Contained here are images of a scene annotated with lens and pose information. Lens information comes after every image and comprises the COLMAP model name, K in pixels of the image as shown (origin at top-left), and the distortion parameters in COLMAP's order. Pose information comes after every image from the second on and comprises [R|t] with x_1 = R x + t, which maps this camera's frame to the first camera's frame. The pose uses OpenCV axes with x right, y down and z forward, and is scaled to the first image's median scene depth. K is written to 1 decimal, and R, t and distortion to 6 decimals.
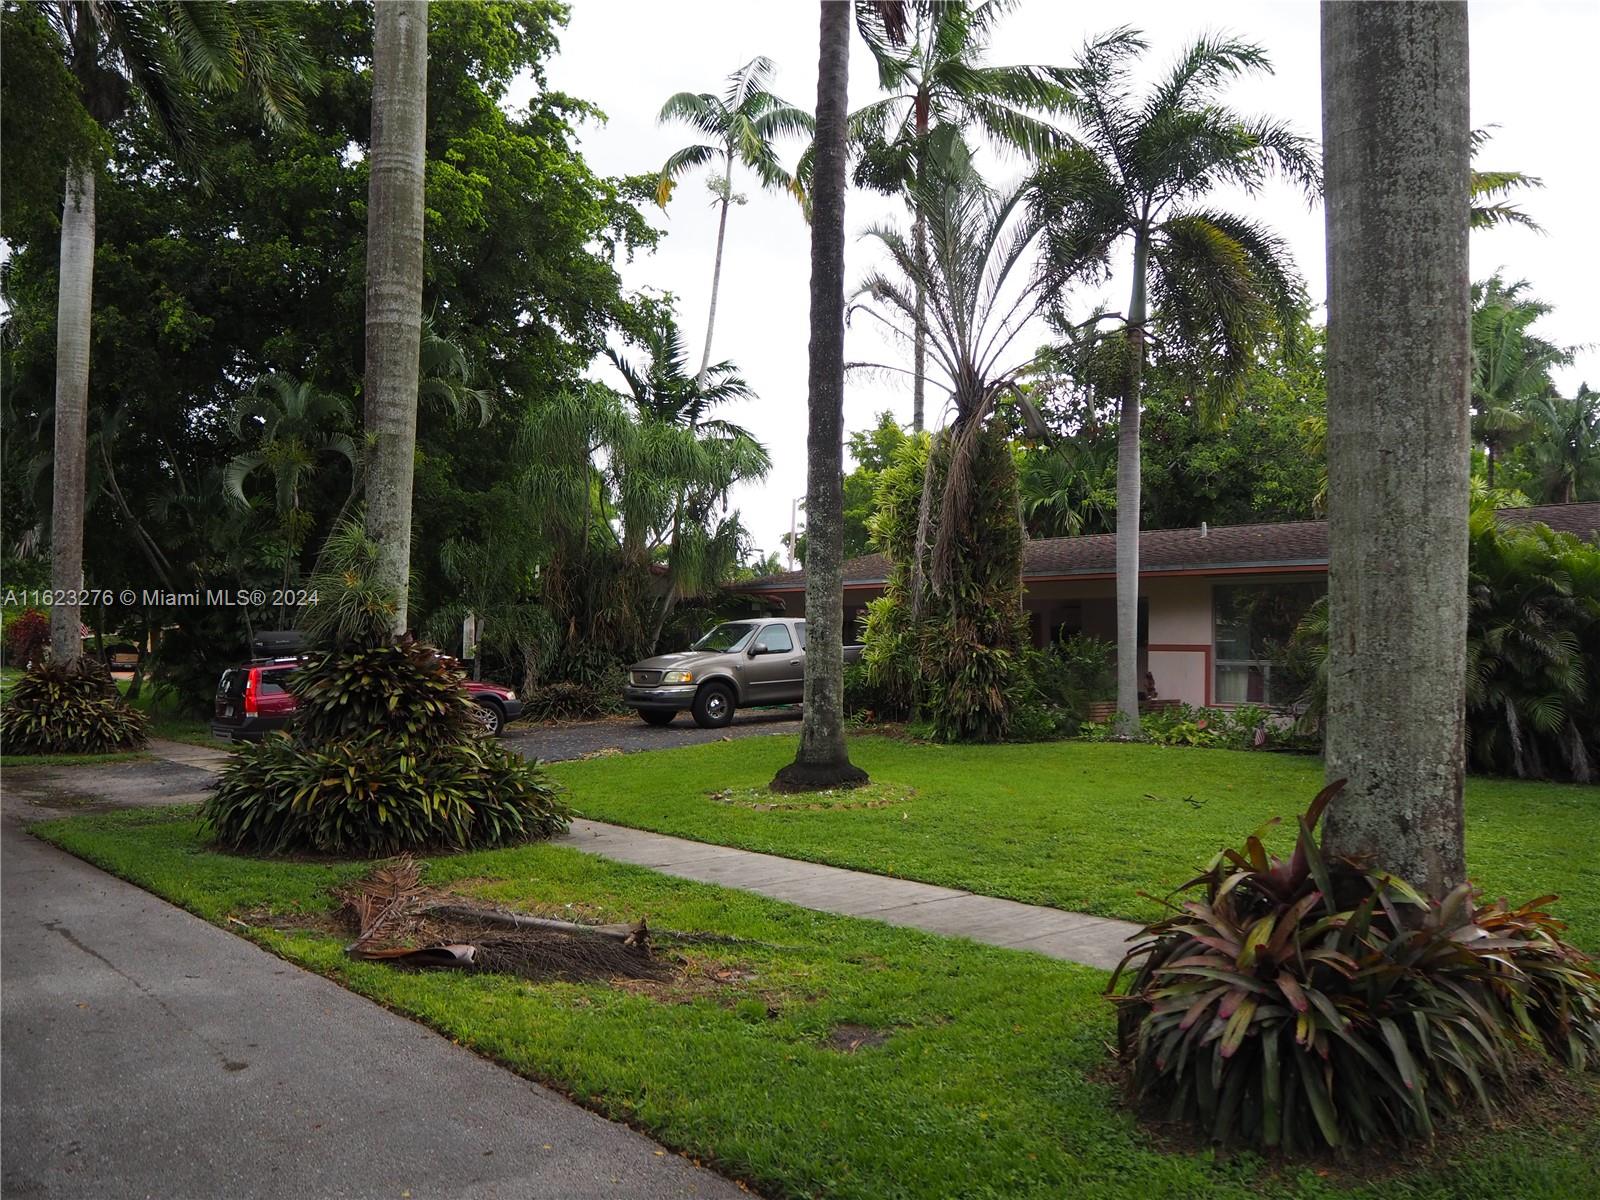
lens RADIAL K [[1421.0, 0, 800.0], [0, 1421.0, 600.0], [0, 0, 1]] dist [-0.011510, -0.027028]
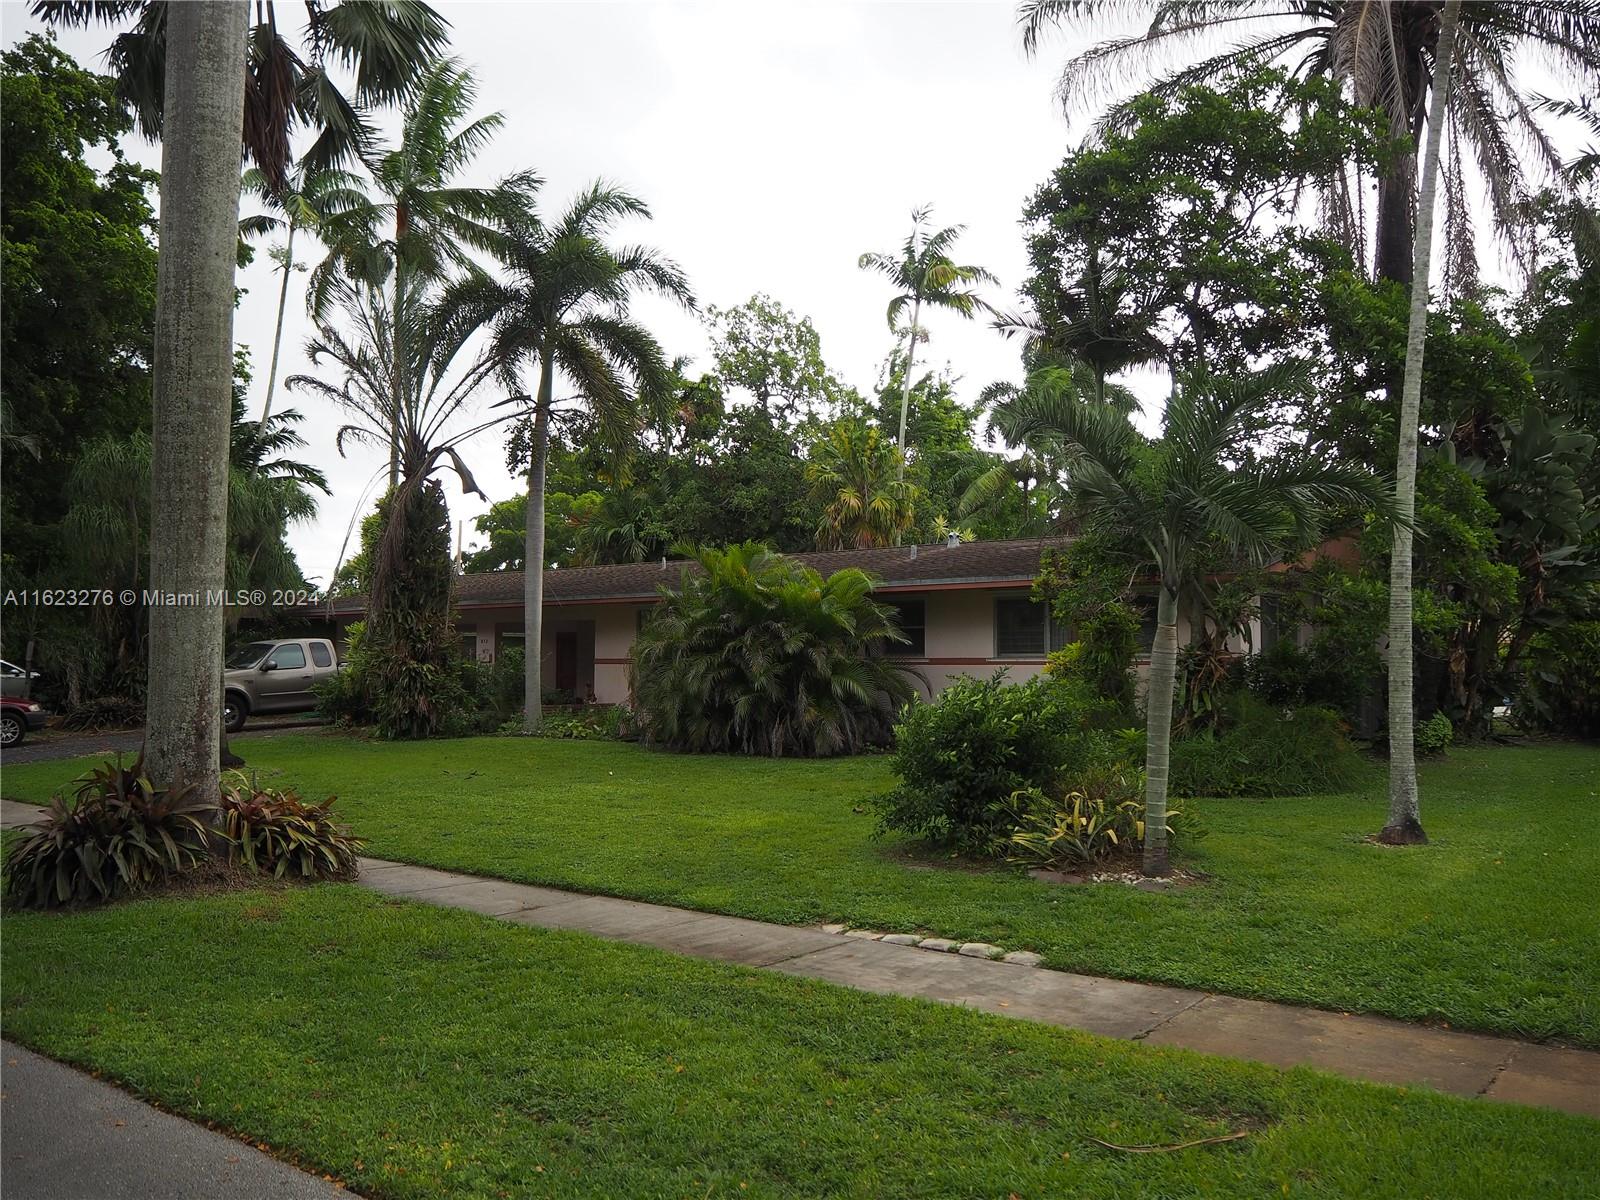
lens RADIAL K [[1421.0, 0, 800.0], [0, 1421.0, 600.0], [0, 0, 1]] dist [-0.011510, -0.027028]
pose [[0.984853, -0.002536, 0.173372, 0.217056], [0.004204, 0.999948, -0.009254, -0.007672], [-0.173340, 0.009843, 0.984813, -0.250574]]
